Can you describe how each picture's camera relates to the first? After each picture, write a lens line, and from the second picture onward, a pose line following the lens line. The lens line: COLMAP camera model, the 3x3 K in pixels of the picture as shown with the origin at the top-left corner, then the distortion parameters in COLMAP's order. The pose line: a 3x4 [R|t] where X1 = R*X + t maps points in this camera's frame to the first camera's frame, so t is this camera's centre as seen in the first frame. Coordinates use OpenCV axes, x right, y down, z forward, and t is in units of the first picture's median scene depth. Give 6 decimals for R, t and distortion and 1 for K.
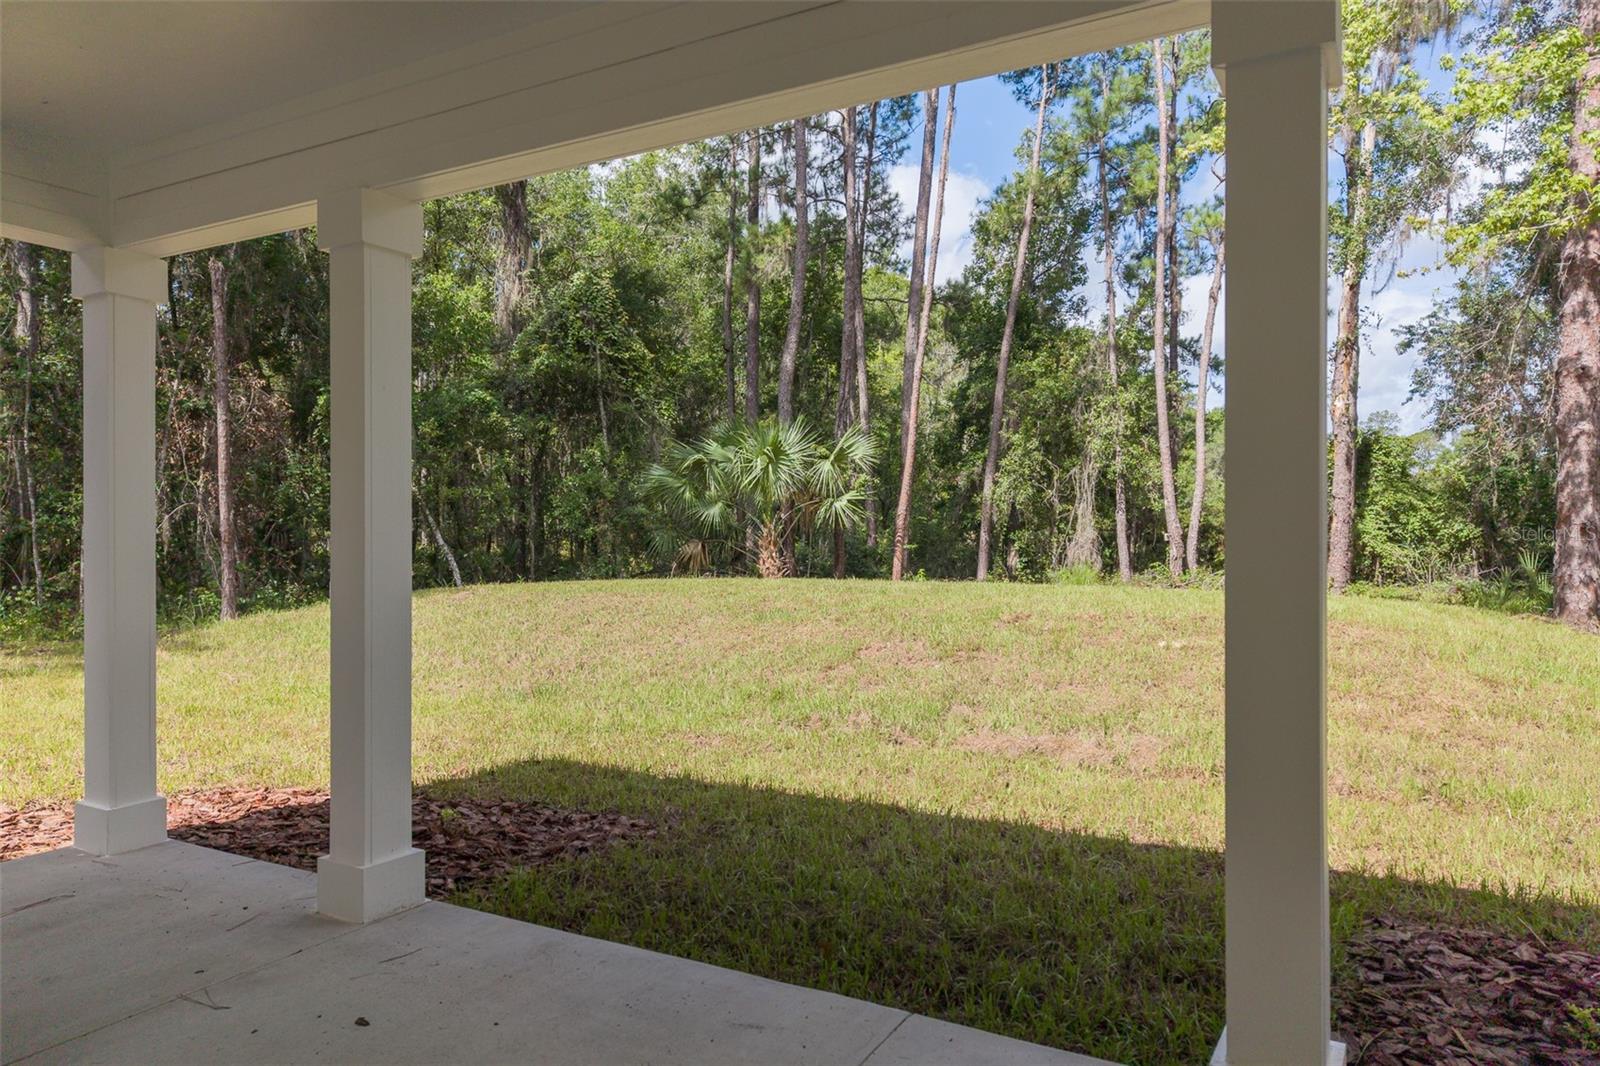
lens RADIAL K [[1070.6, 0, 800.0], [0, 1070.6, 533.0], [0, 0, 1]] dist [0.021760, -0.001909]
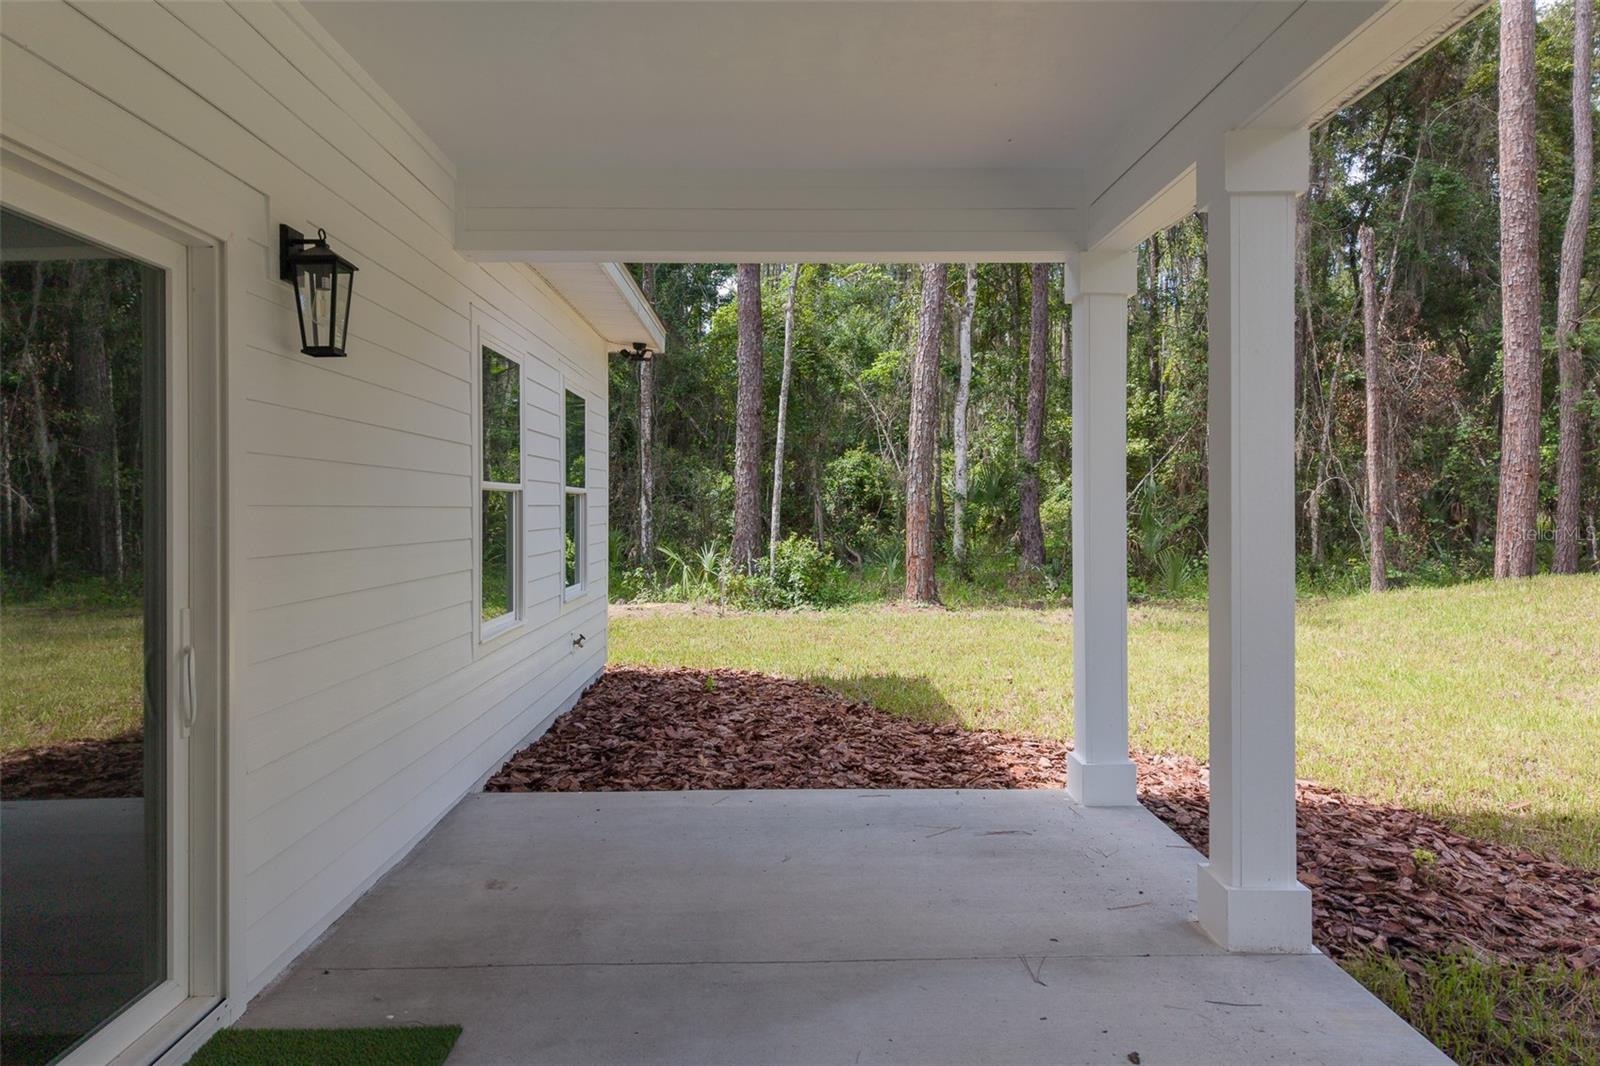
lens RADIAL K [[1070.6, 0, 800.0], [0, 1070.6, 533.0], [0, 0, 1]] dist [0.021760, -0.001909]
pose [[0.517465, 0.021618, -0.855431, 0.131757], [0.003592, 0.999617, 0.027435, -0.011176], [0.855697, -0.017269, 0.517190, 0.172255]]
